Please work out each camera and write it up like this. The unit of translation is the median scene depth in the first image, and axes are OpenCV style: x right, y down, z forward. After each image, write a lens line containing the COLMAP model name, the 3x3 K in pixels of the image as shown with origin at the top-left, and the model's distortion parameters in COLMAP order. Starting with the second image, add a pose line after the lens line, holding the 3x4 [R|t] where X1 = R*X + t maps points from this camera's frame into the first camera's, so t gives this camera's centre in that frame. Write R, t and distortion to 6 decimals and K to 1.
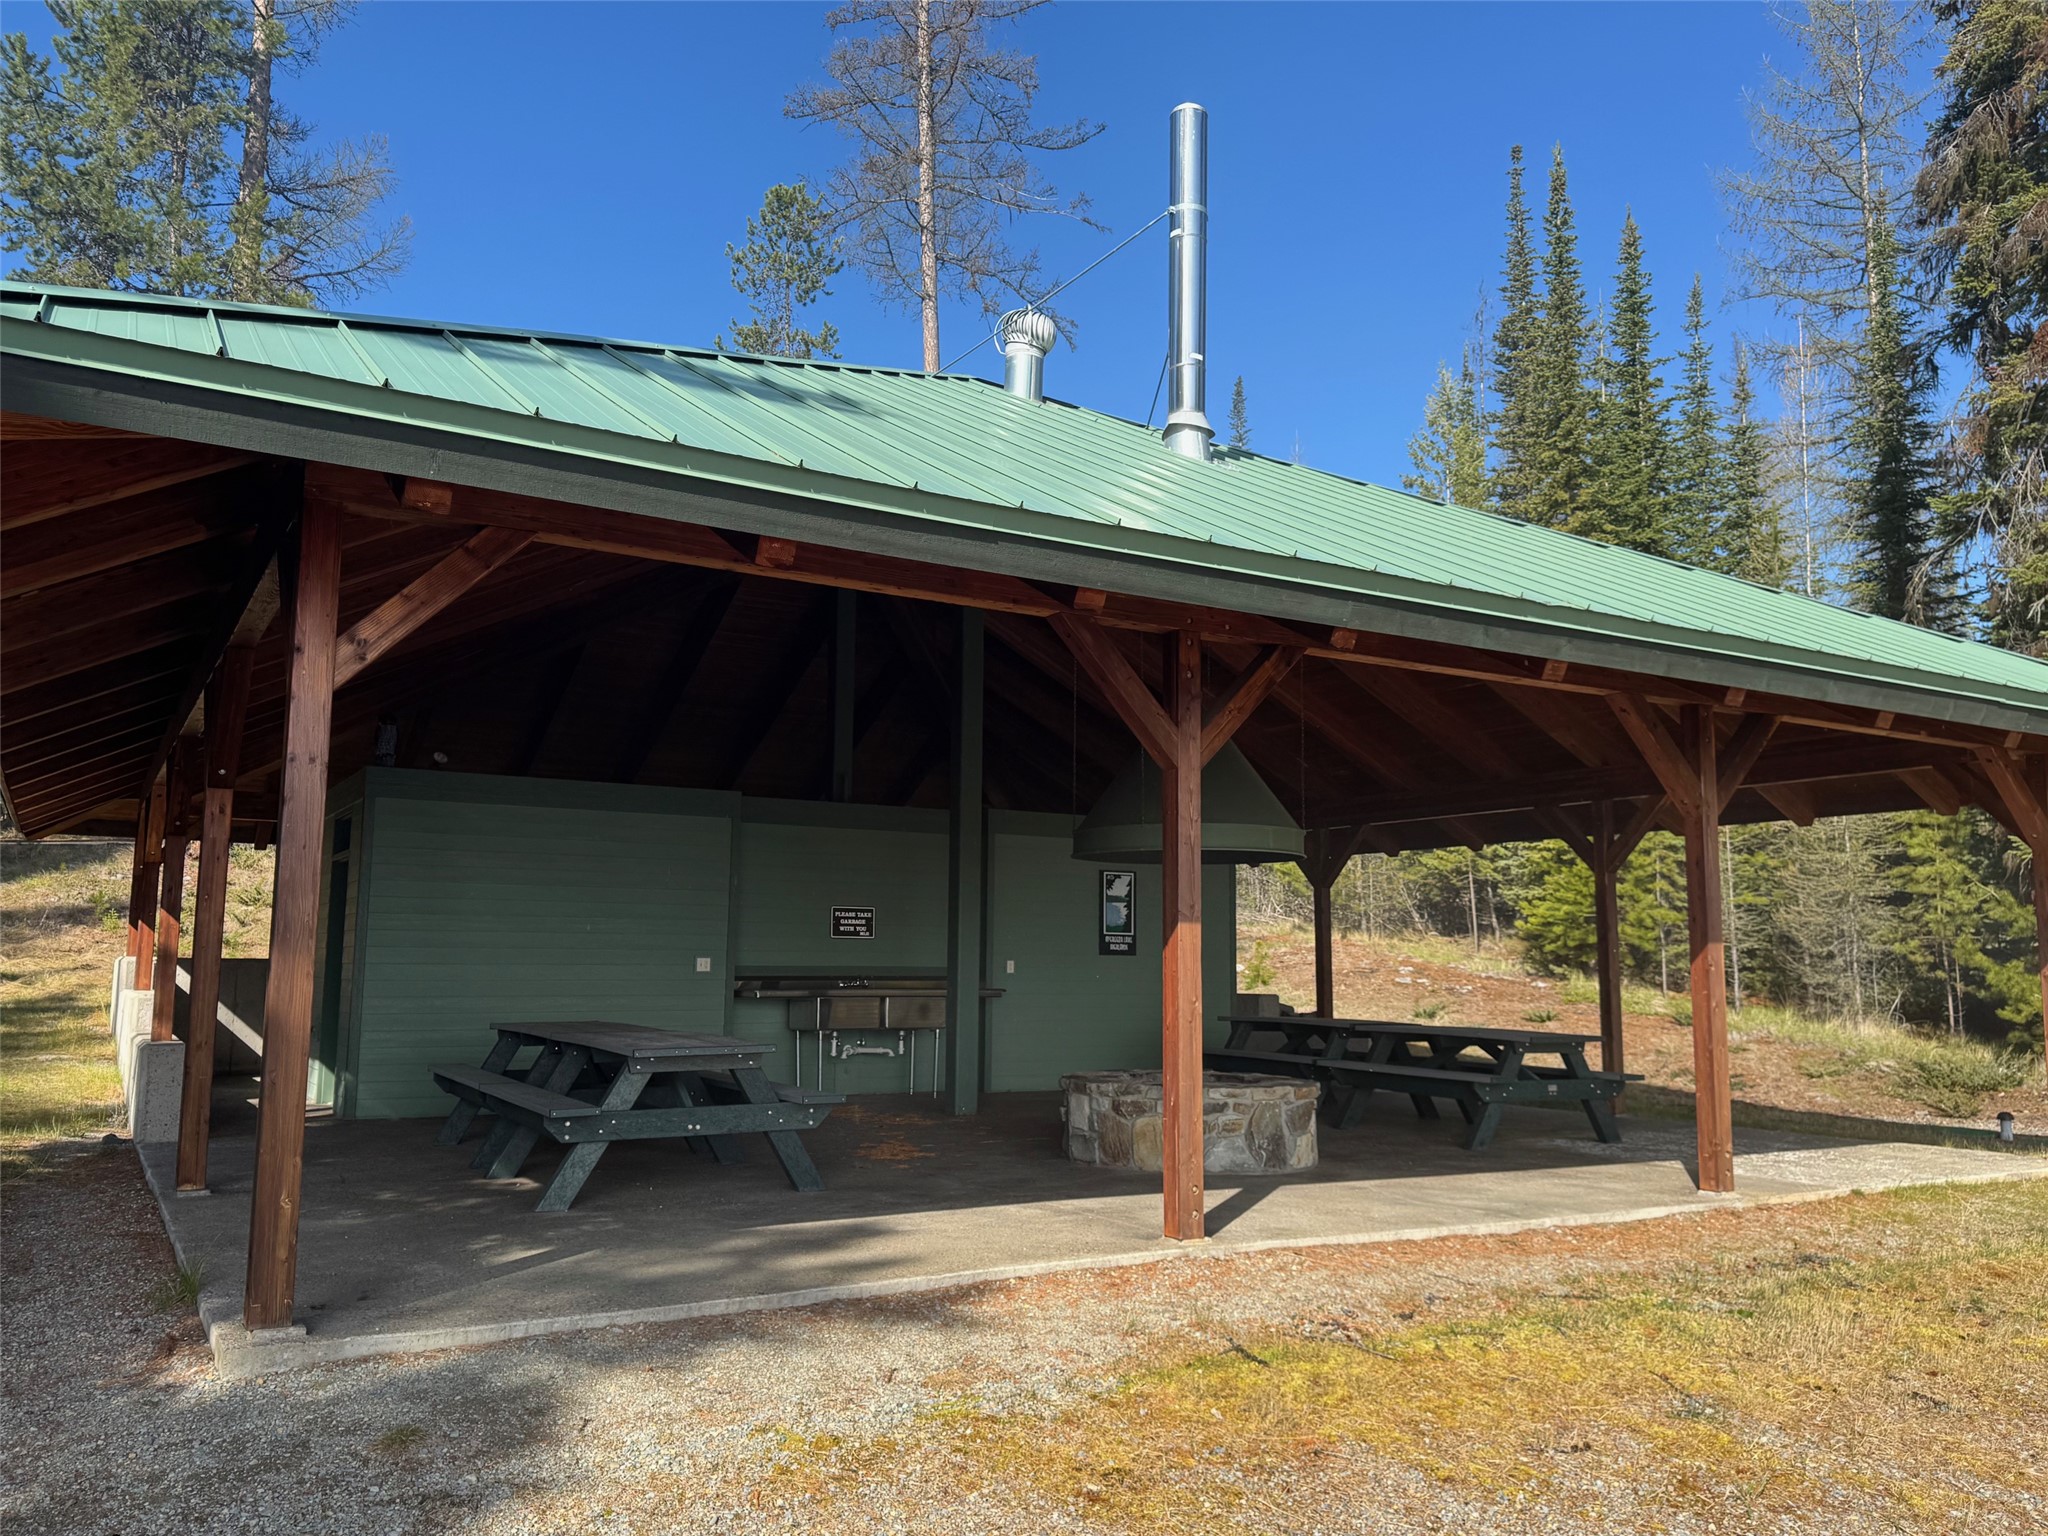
lens RADIAL K [[1504.8, 0, 1024.0], [0, 1504.8, 768.0], [0, 0, 1]] dist [0.058580, -0.000978]
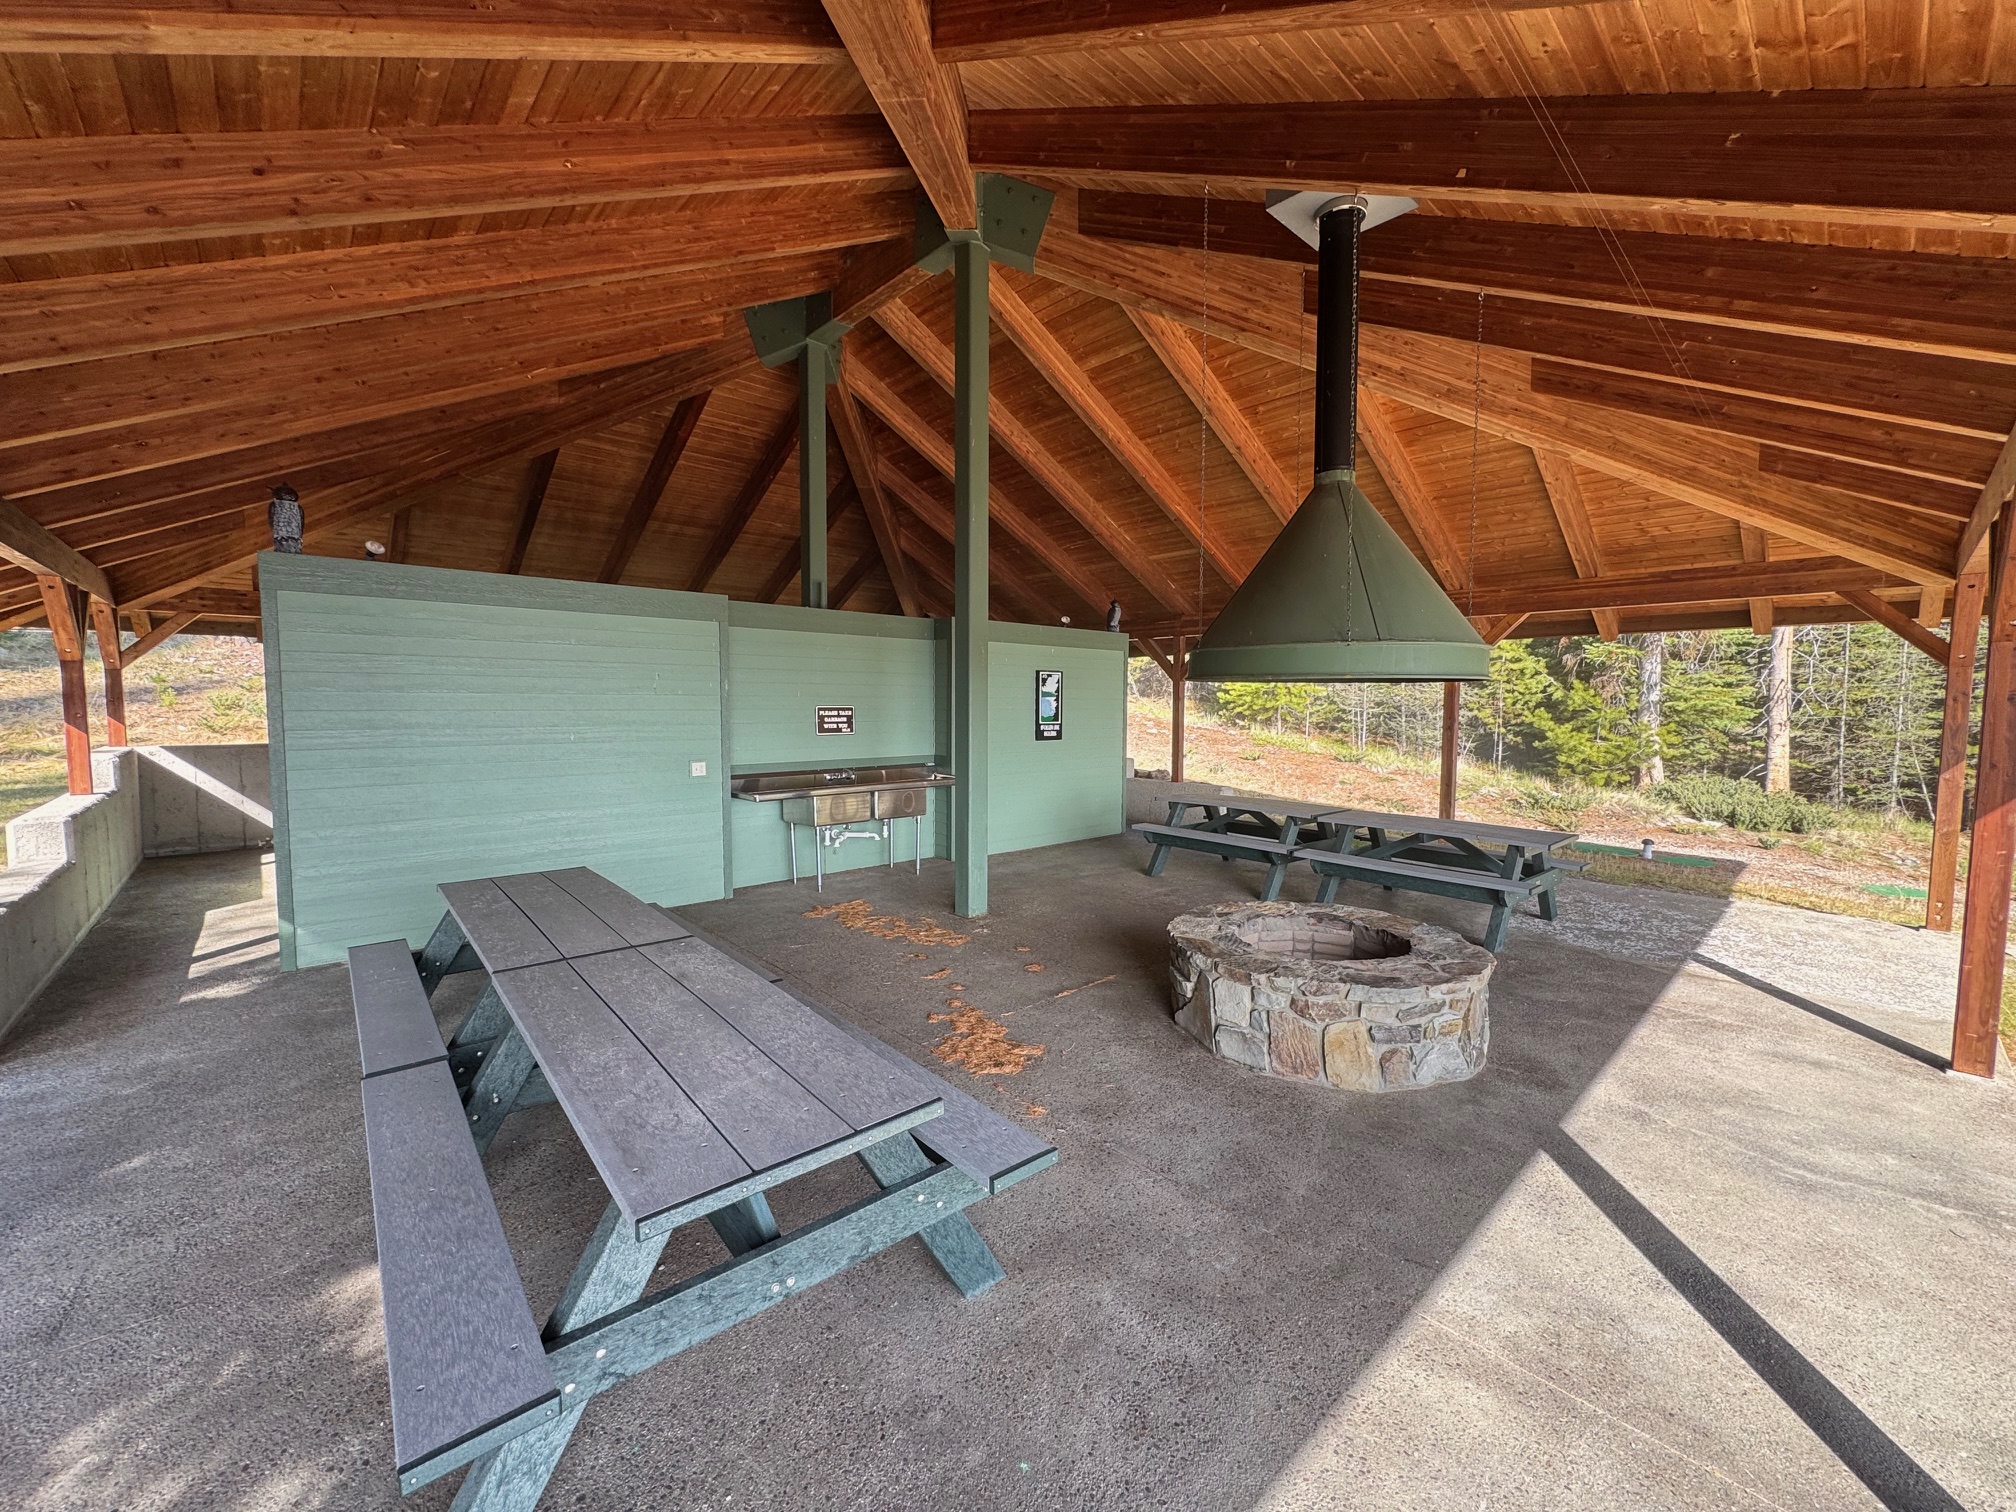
lens RADIAL K [[800.6, 0, 1012.9], [0, 800.6, 746.3], [0, 0, 1]] dist [-0.004127, 0.000166]
pose [[0.980156, -0.015929, 0.197585, -0.104651], [-0.020957, 0.982854, 0.183193, 0.011921], [-0.197115, -0.183699, 0.963016, 0.417754]]
